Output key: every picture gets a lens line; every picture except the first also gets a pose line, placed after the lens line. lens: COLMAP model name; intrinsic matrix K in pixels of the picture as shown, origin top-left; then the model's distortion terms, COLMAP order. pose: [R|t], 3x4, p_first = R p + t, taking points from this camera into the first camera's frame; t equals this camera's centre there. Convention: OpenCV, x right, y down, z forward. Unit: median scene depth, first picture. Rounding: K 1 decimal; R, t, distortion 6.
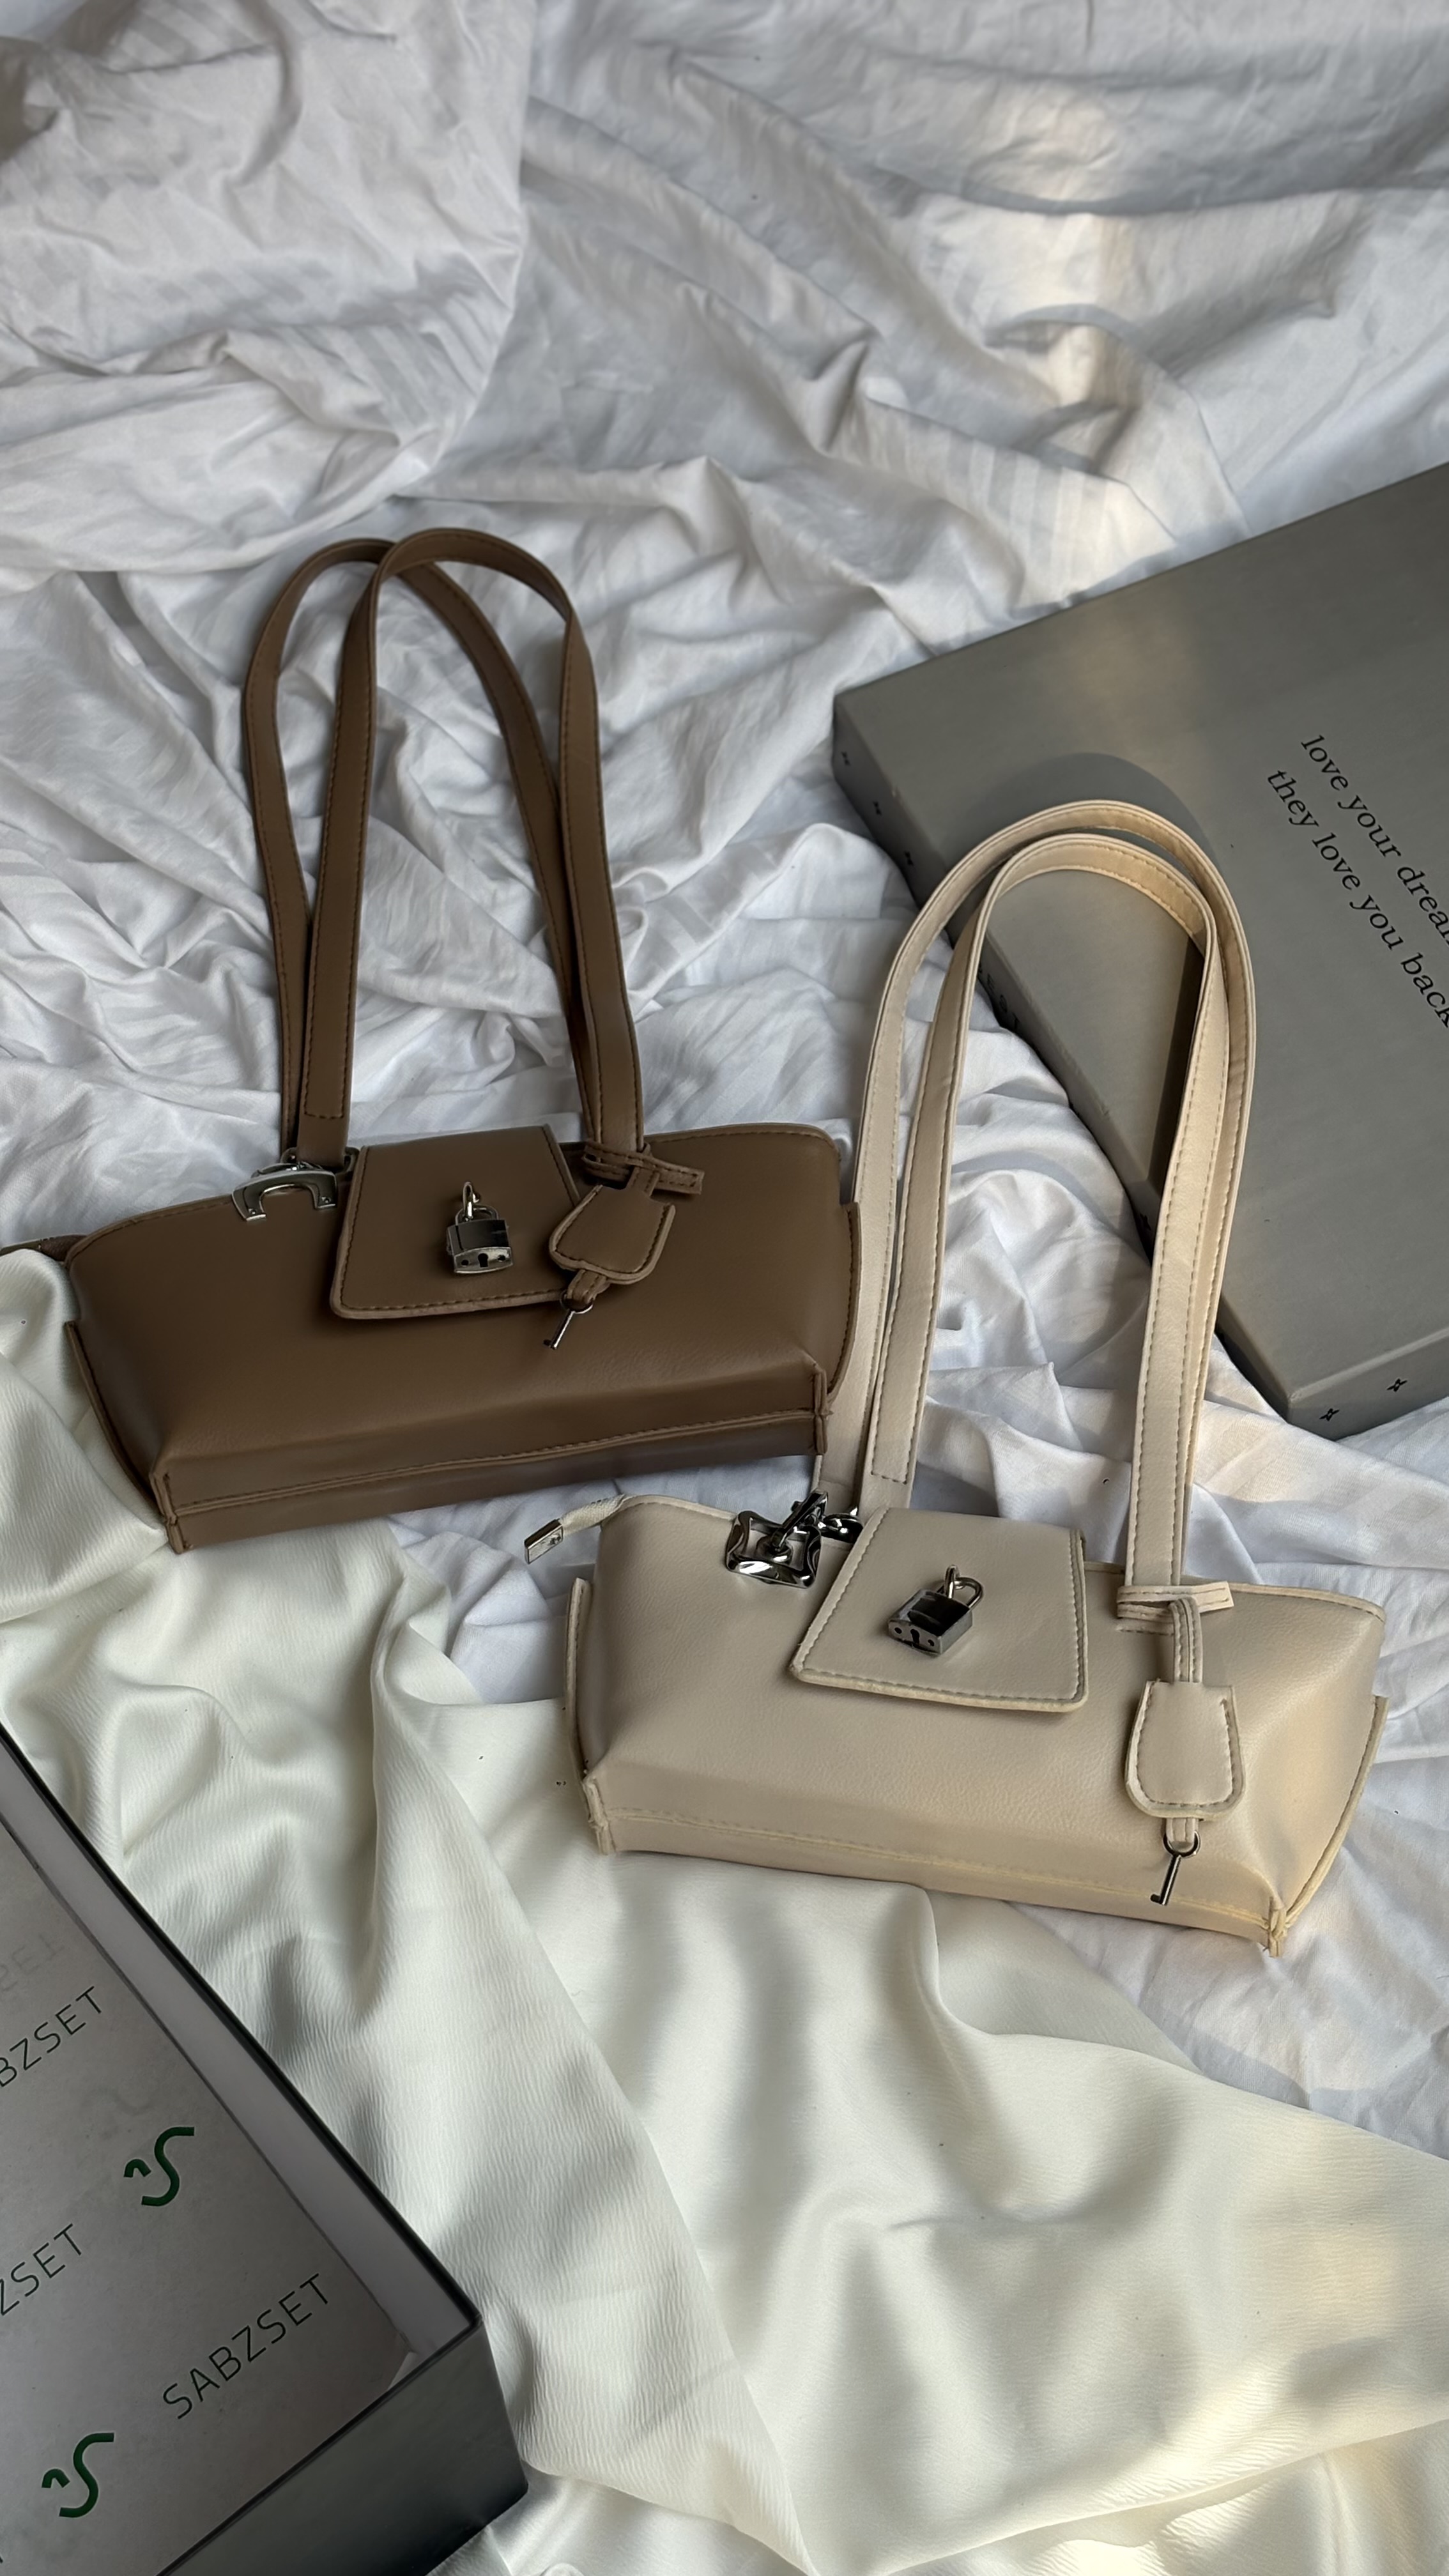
lens RADIAL K [[3894.0, 0, 736.4], [0, 3894.0, 1293.8], [0, 0, 1]] dist [0.274991, -1.088194]
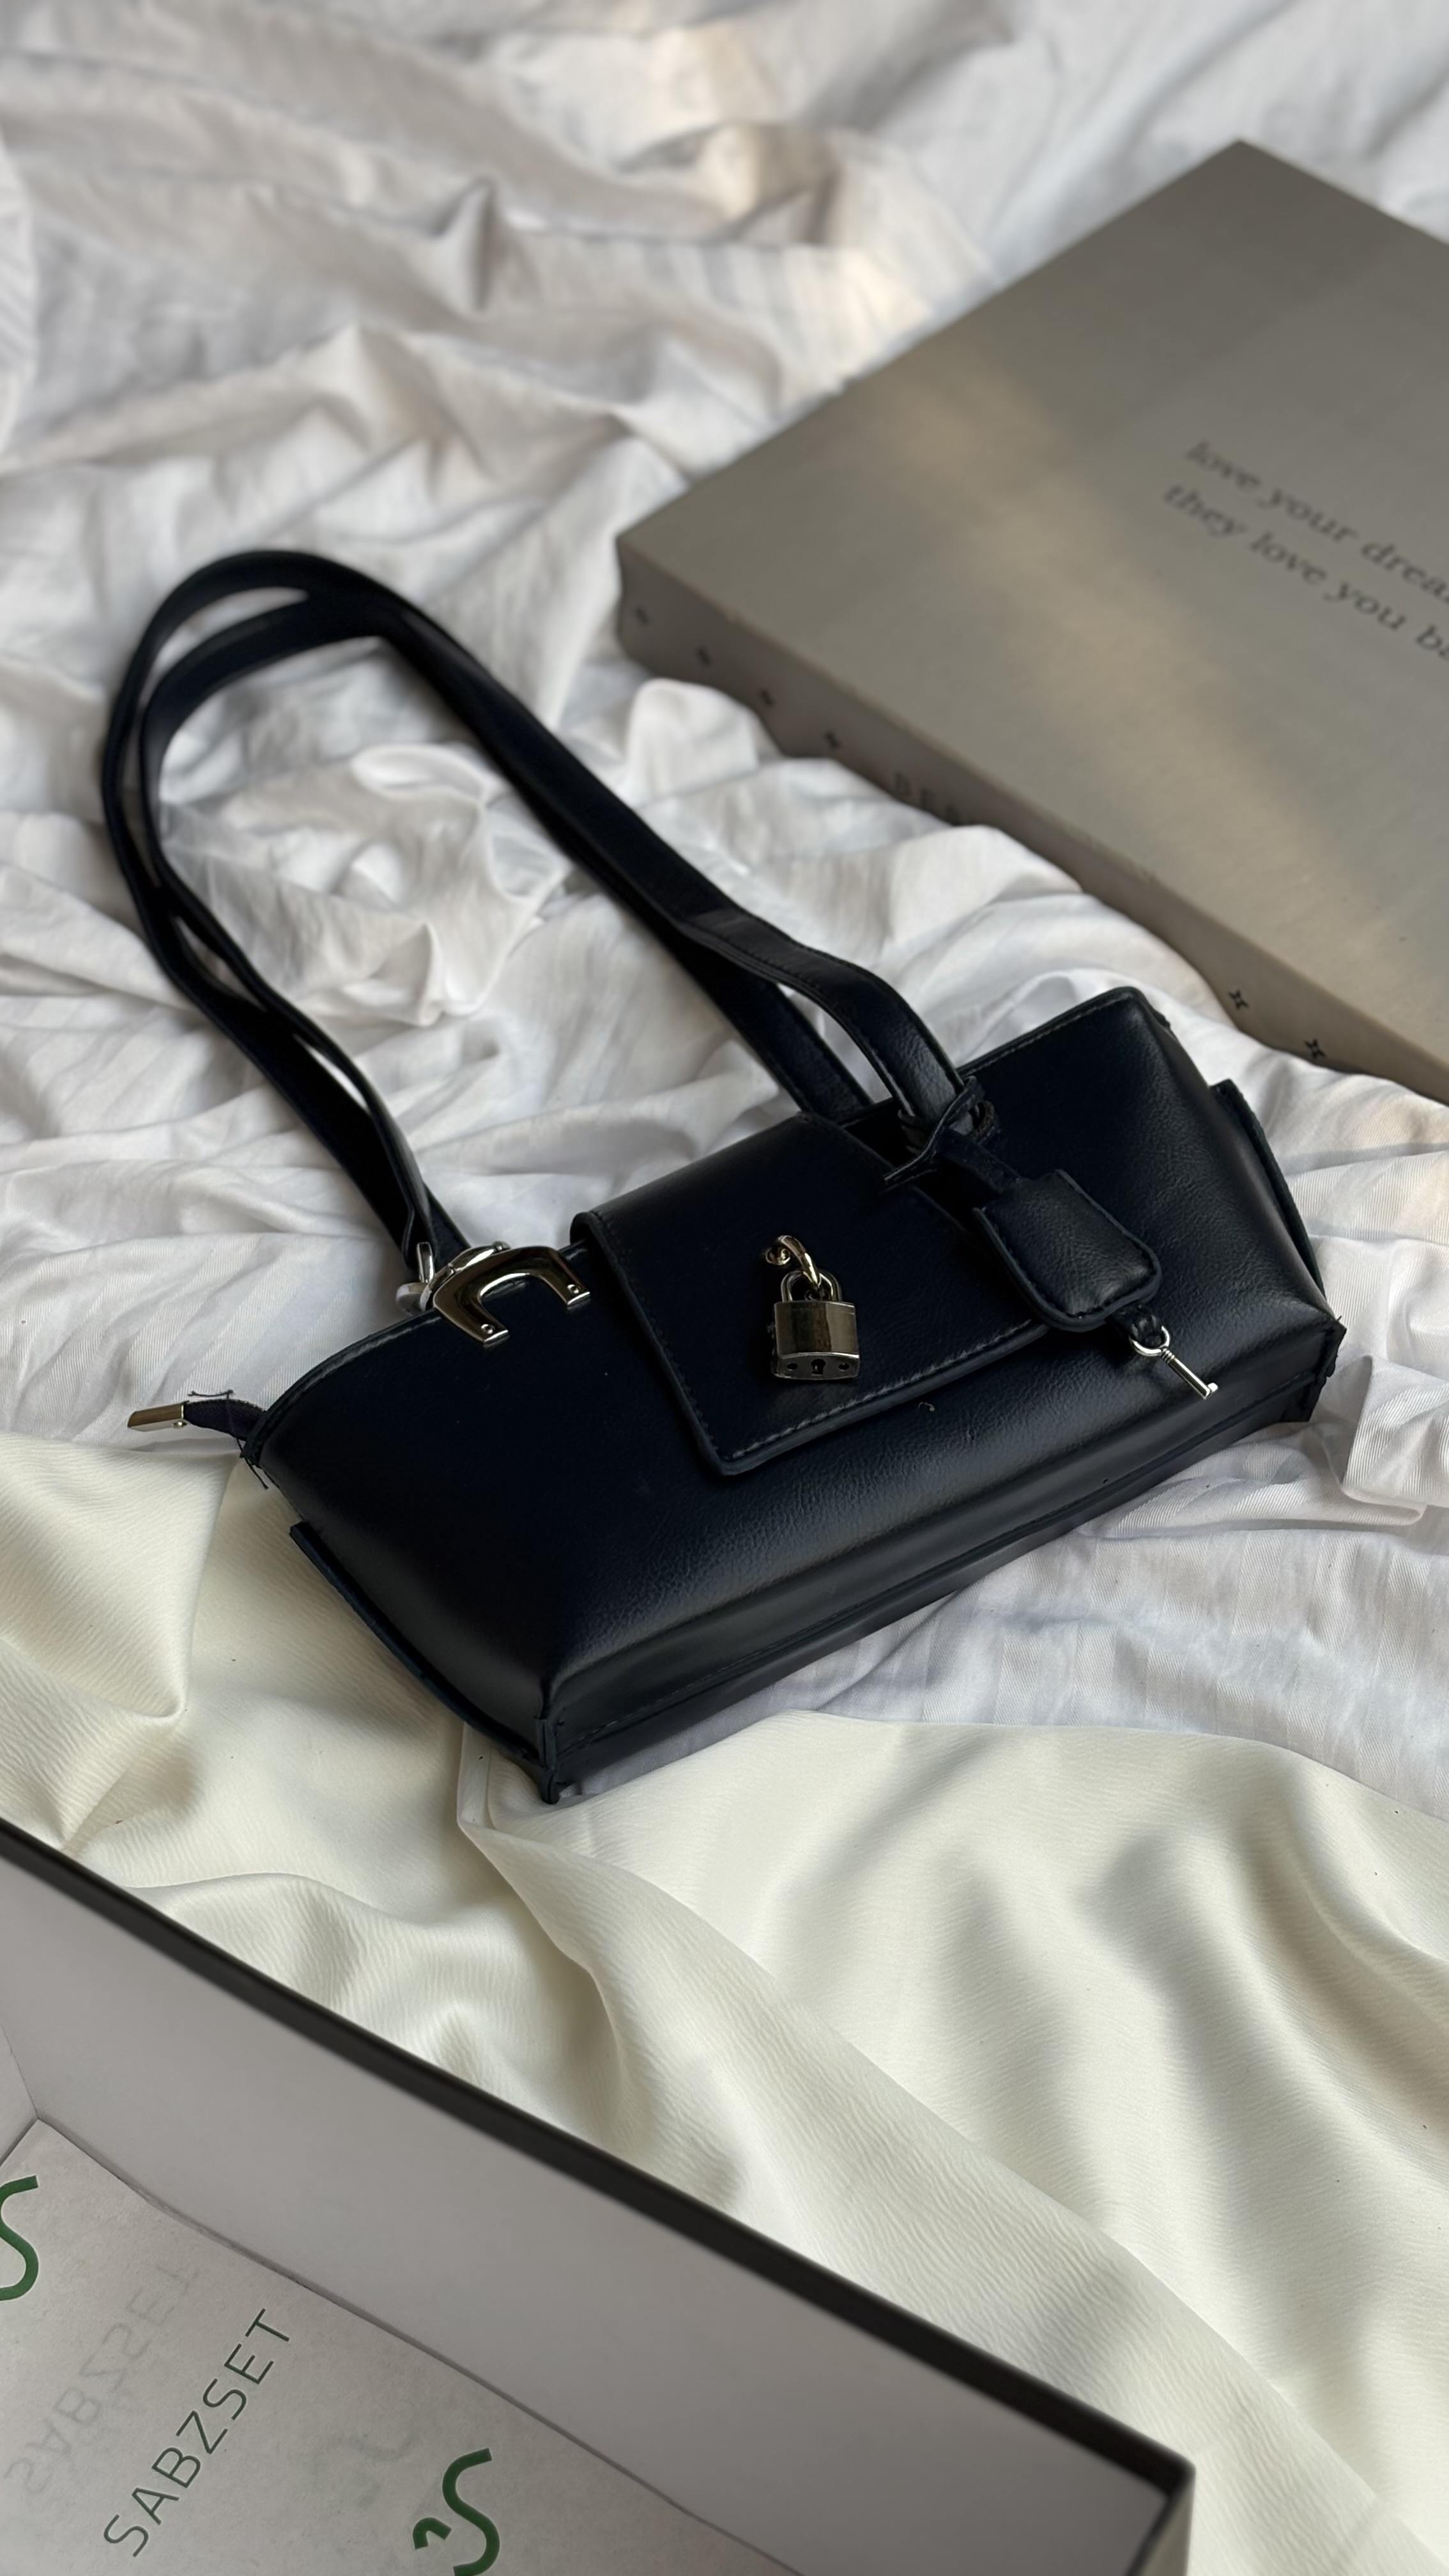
lens RADIAL K [[3894.0, 0, 736.4], [0, 3894.0, 1293.8], [0, 0, 1]] dist [0.274991, -1.088194]
pose [[0.947002, -0.255092, 0.195229, -0.140874], [0.280444, 0.952929, -0.115230, 0.088981], [-0.156645, 0.163874, 0.973965, 0.238247]]
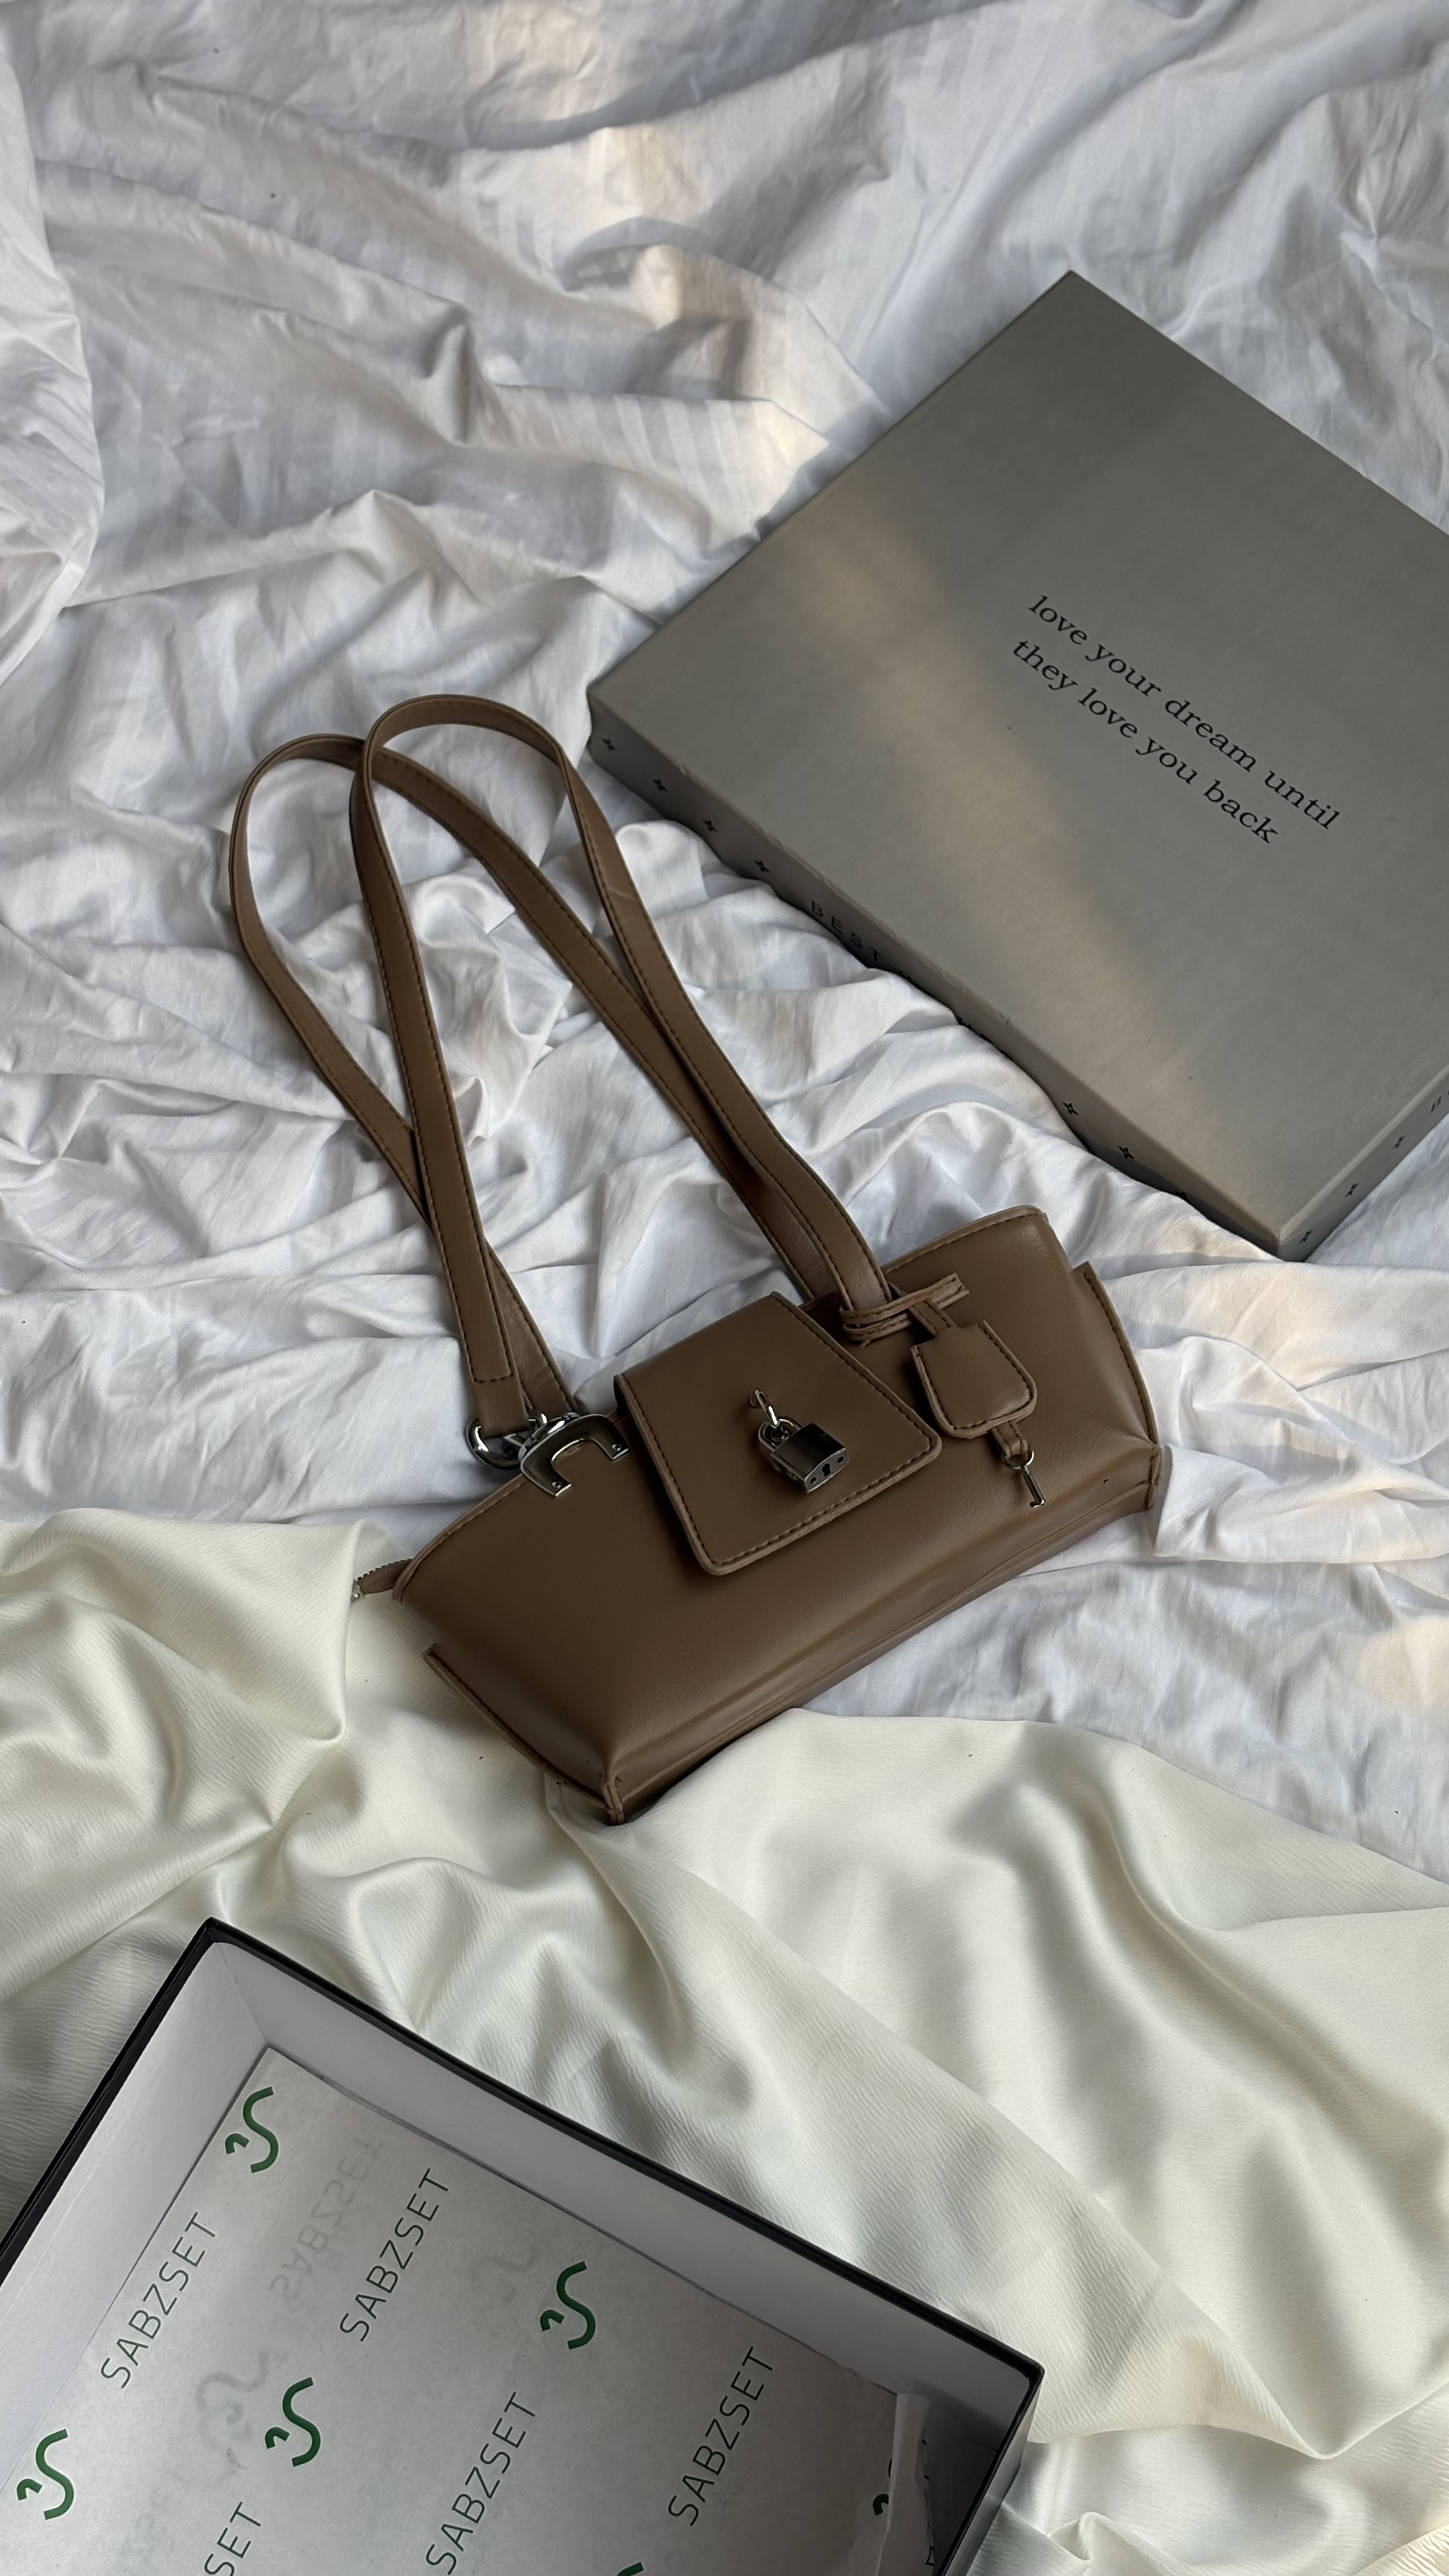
lens RADIAL K [[3870.8, 0, 724.5], [0, 3870.8, 1288.0], [0, 0, 1]] dist [0.269249, -1.038055]
pose [[0.932475, -0.318074, 0.171228, -0.158864], [0.298542, 0.945439, 0.130448, -0.123134], [-0.203378, -0.070521, 0.976557, -0.007198]]
